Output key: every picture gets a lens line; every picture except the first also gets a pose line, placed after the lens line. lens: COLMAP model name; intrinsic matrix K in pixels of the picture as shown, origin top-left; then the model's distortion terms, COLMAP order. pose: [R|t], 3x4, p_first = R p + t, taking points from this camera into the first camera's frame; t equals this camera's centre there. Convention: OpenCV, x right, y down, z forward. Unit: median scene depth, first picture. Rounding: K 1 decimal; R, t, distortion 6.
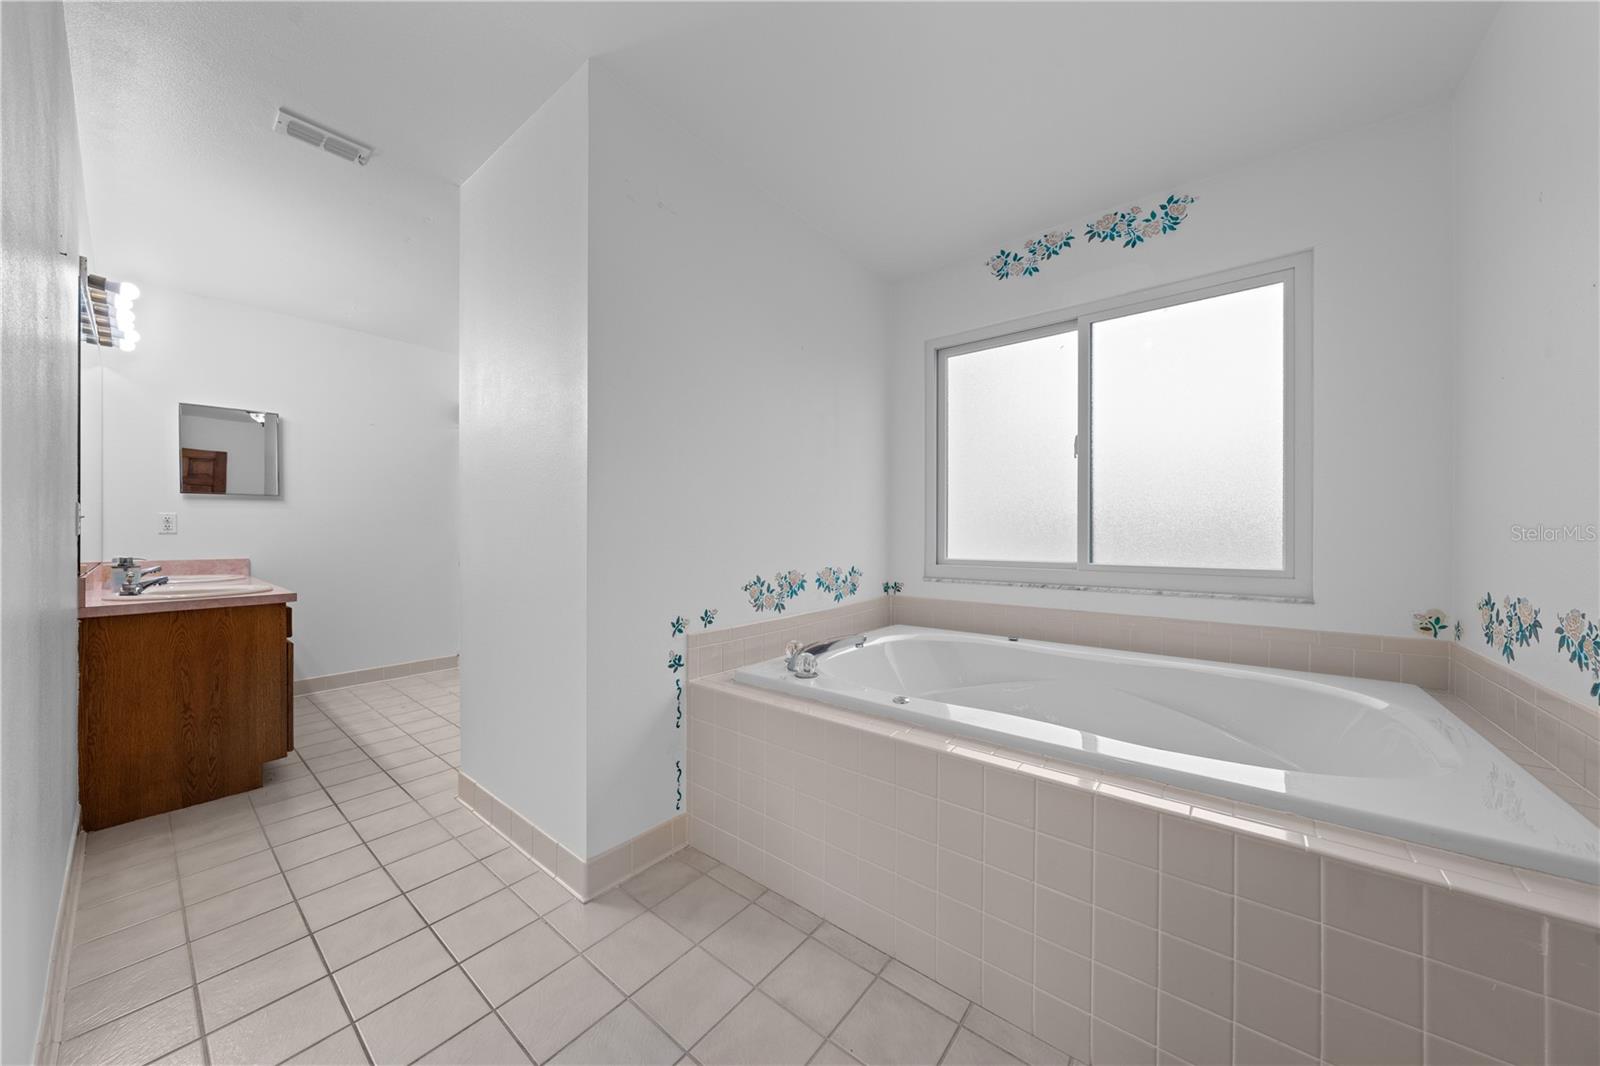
lens RADIAL K [[543.7, 0, 796.5], [0, 543.7, 526.6], [0, 0, 1]] dist [-0.001051, -0.000066]
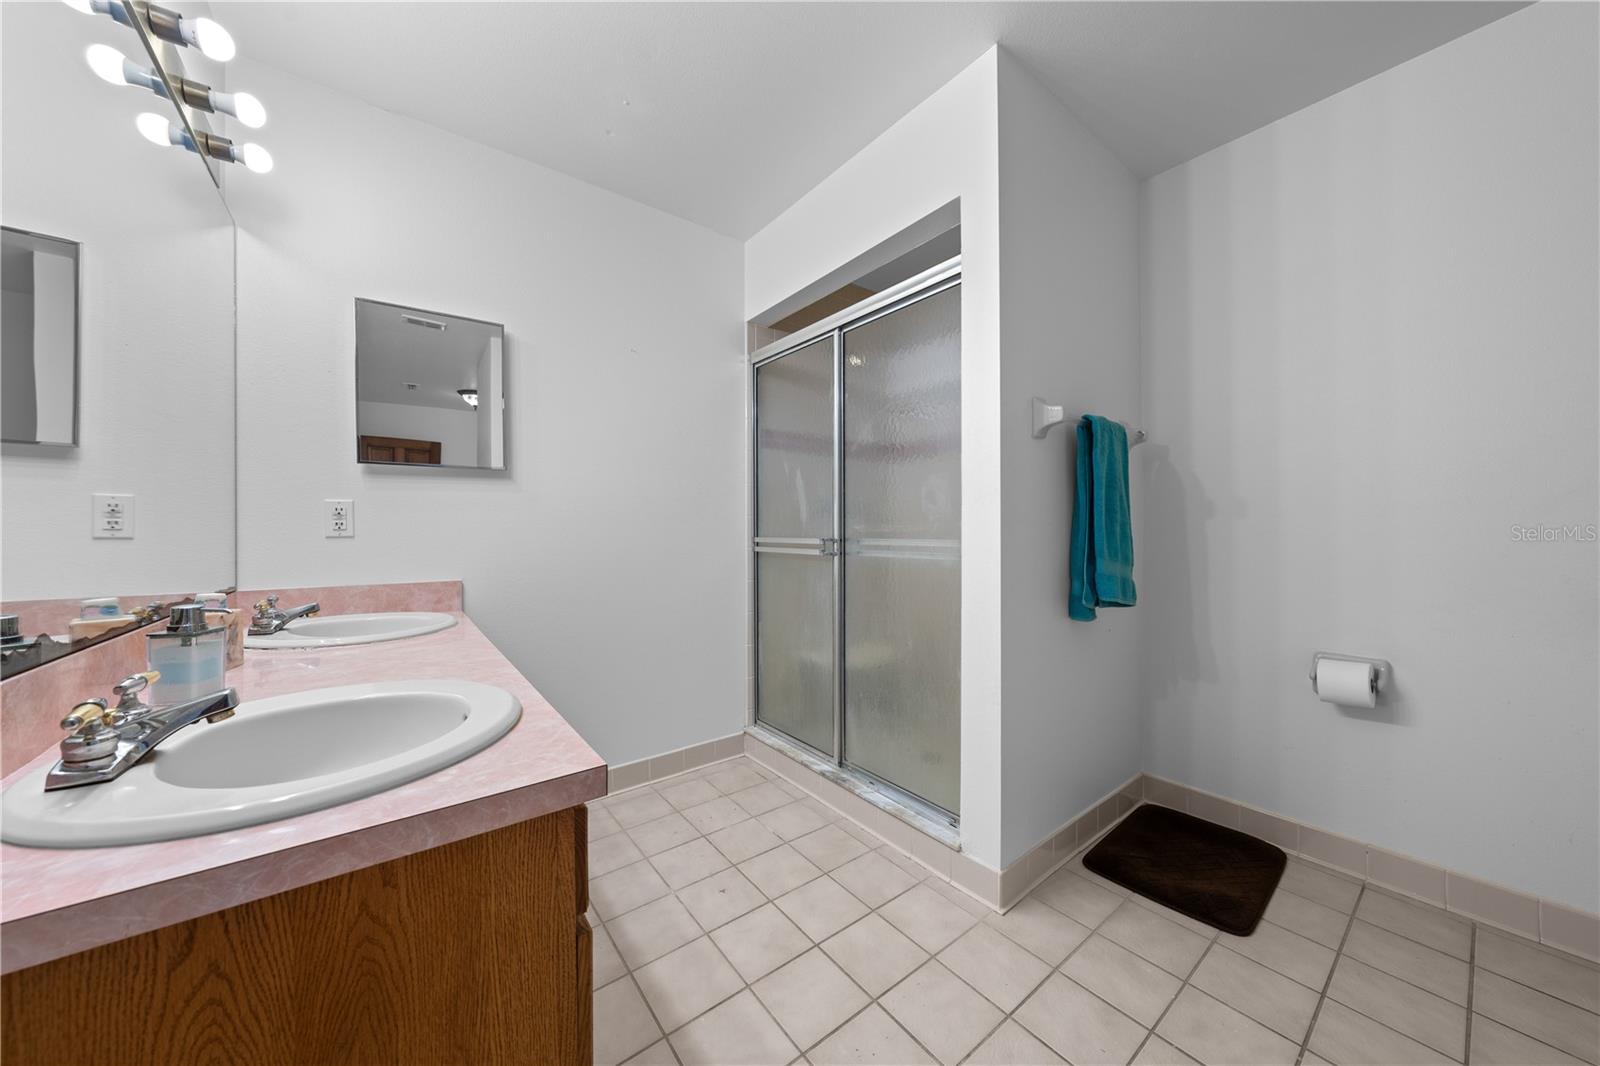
lens RADIAL K [[543.7, 0, 796.5], [0, 543.7, 526.6], [0, 0, 1]] dist [-0.001051, -0.000066]
pose [[0.971894, -0.000387, -0.235418, -0.574948], [0.000933, 0.999997, 0.002208, 0.001363], [0.235416, -0.002365, 0.971892, 0.570276]]
